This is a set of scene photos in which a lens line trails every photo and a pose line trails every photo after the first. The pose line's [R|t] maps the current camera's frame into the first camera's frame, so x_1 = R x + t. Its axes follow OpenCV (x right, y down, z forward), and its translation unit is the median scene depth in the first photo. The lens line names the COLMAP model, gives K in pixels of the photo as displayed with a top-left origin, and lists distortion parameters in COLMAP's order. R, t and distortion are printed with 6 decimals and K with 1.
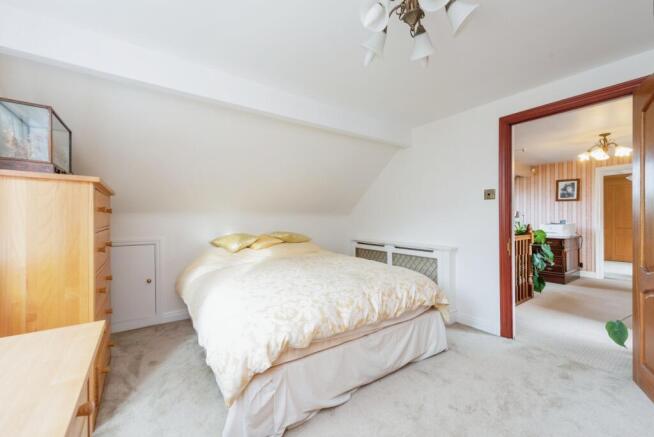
lens RADIAL K [[259.6, 0, 327.5], [0, 259.6, 218.8], [0, 0, 1]] dist [0.000656, -0.000103]
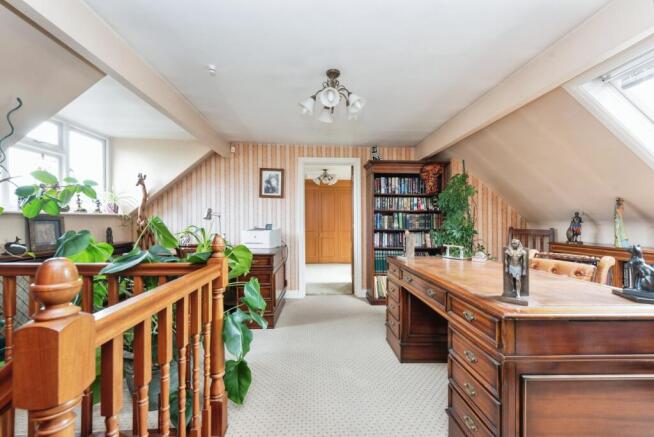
lens RADIAL K [[259.6, 0, 326.4], [0, 259.6, 221.5], [0, 0, 1]] dist [0.000656, -0.000103]
pose [[0.539281, 0.001615, 0.842124, 0.391293], [0.003305, 0.999986, -0.004034, 0.002298], [-0.842119, 0.004959, 0.539269, 0.476388]]
